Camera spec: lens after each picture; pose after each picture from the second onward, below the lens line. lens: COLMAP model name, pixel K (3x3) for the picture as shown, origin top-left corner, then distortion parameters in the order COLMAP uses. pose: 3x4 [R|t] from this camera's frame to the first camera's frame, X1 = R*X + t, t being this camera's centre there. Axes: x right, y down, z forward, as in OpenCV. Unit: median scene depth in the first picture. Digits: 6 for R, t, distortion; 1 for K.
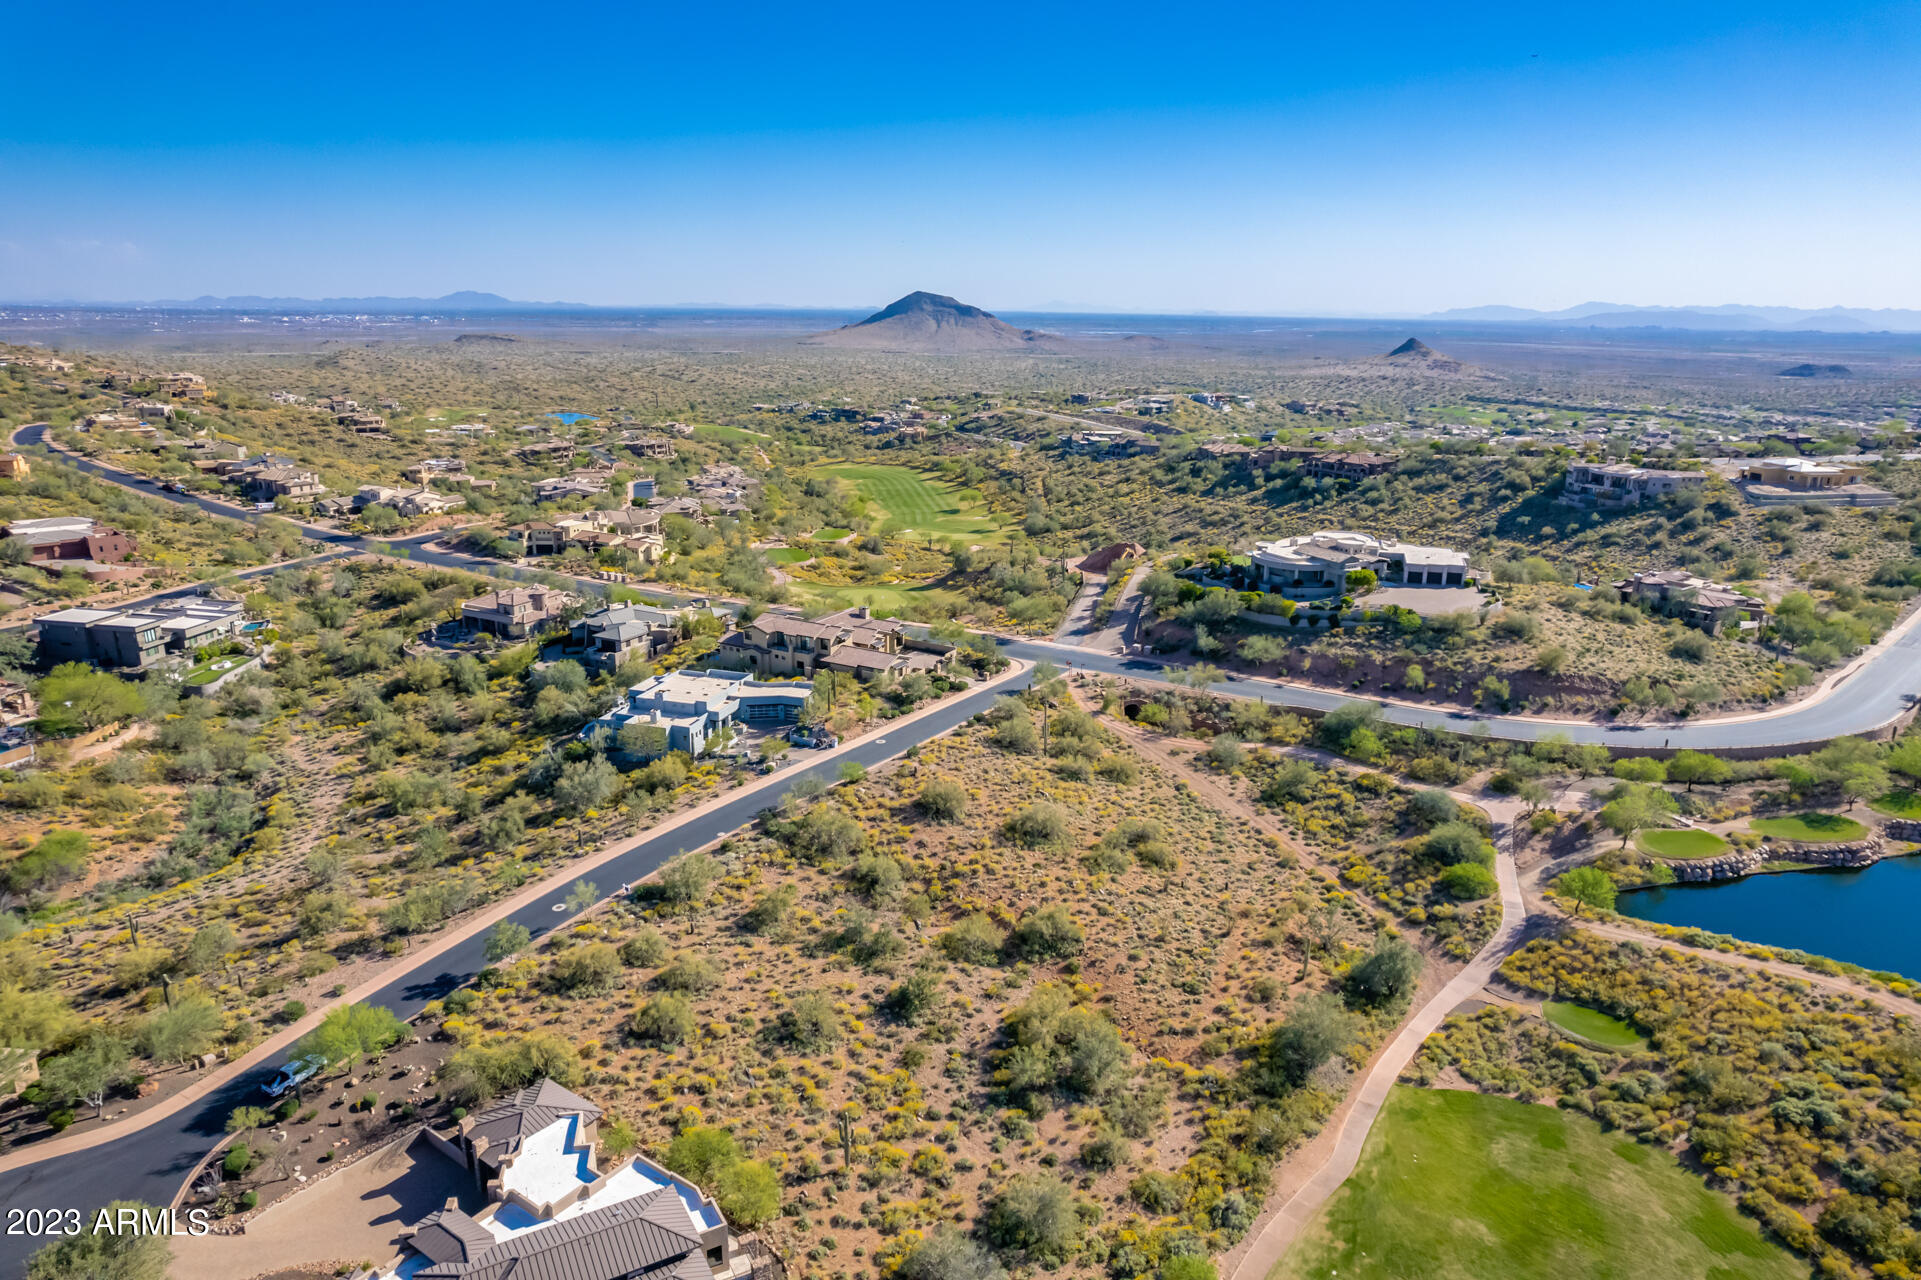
lens RADIAL K [[1223.1, 0, 961.0], [0, 1223.1, 644.9], [0, 0, 1]] dist [-0.066103, 0.058411]
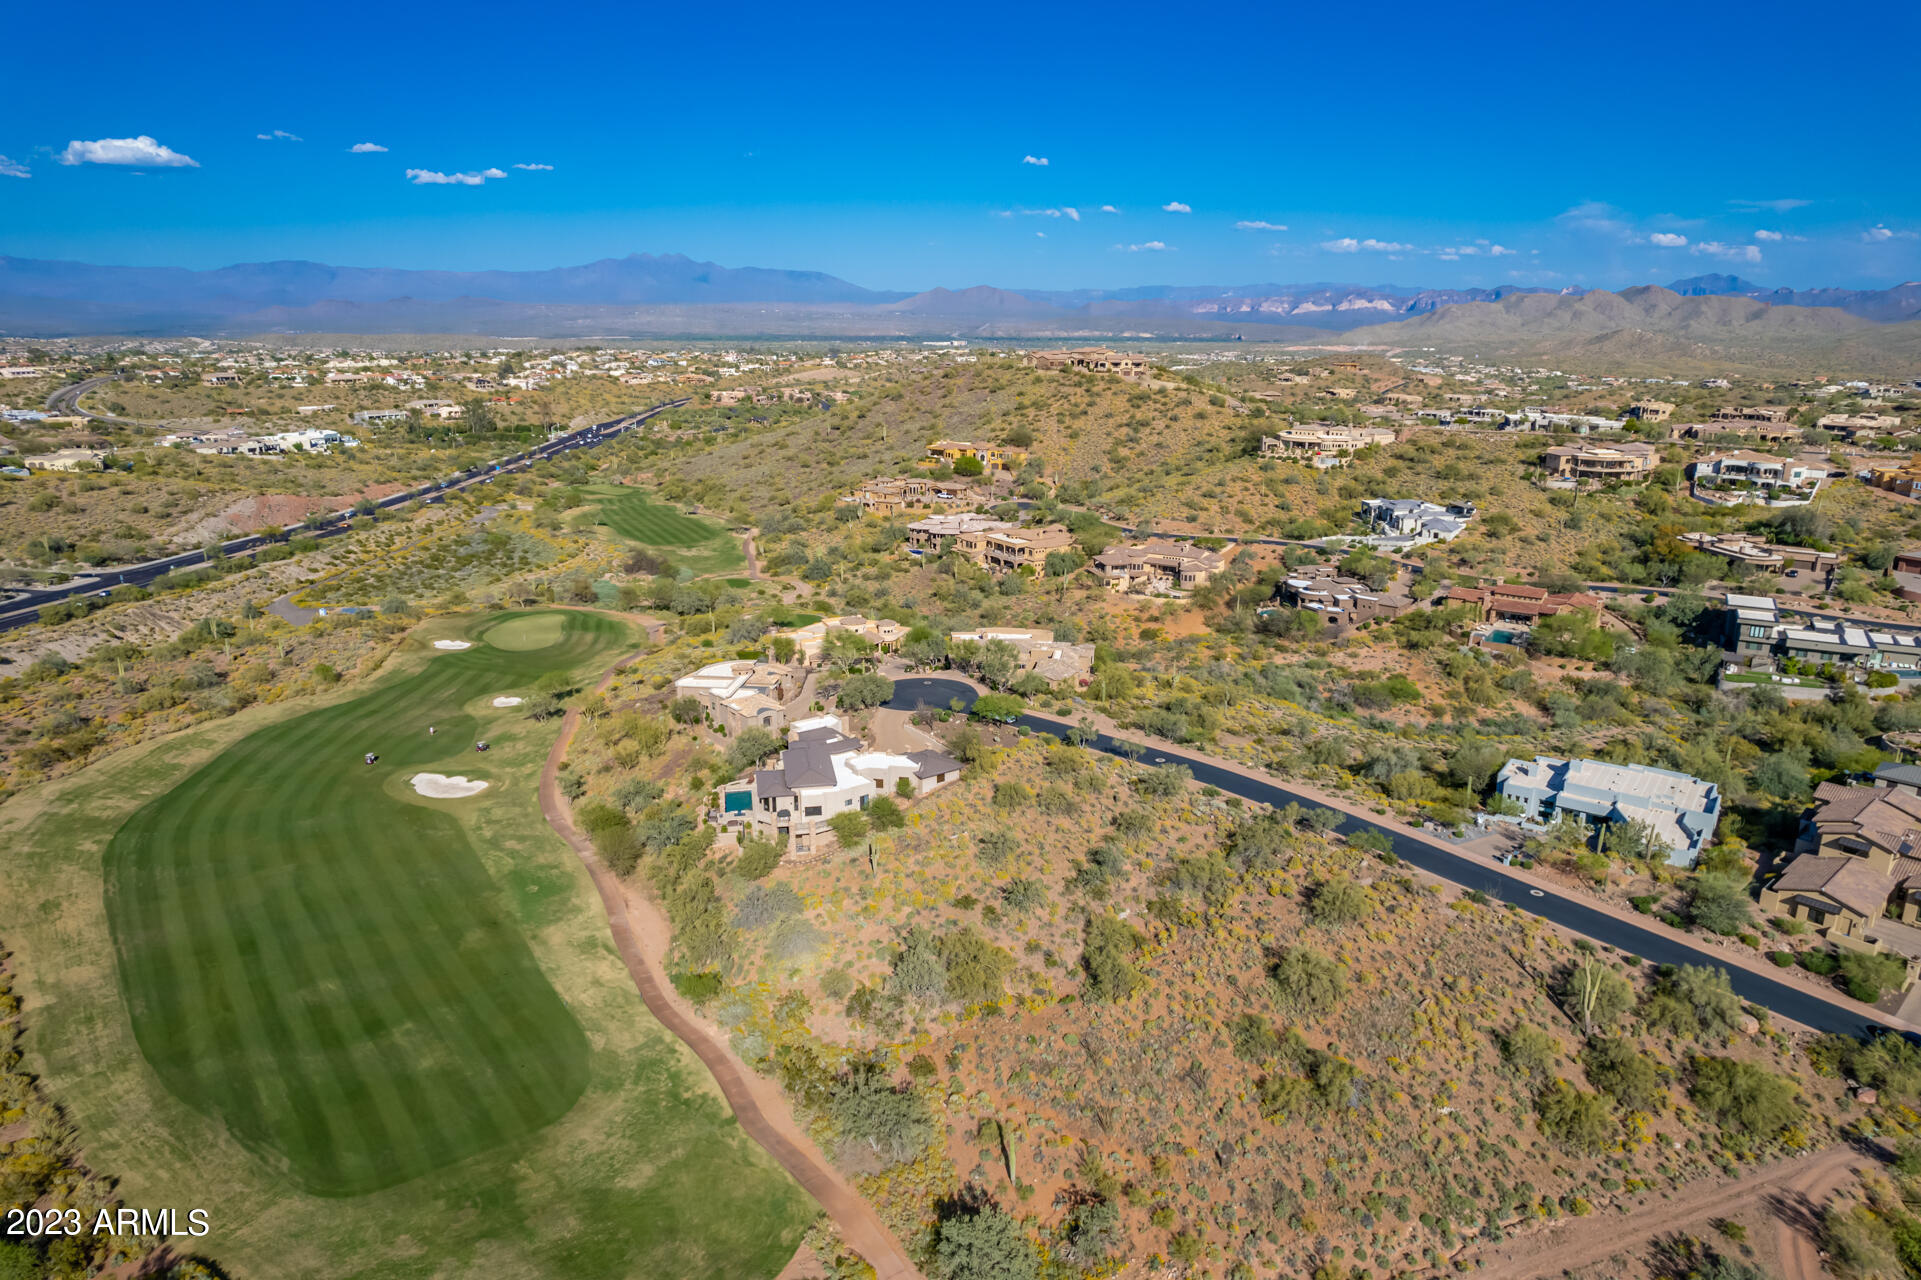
lens RADIAL K [[1223.1, 0, 962.7], [0, 1223.1, 640.8], [0, 0, 1]] dist [-0.066103, 0.058411]
pose [[-0.329599, 0.238179, -0.913584, 0.699515], [-0.264475, 0.905620, 0.331519, -0.217643], [0.906321, 0.350888, -0.235499, 0.787303]]
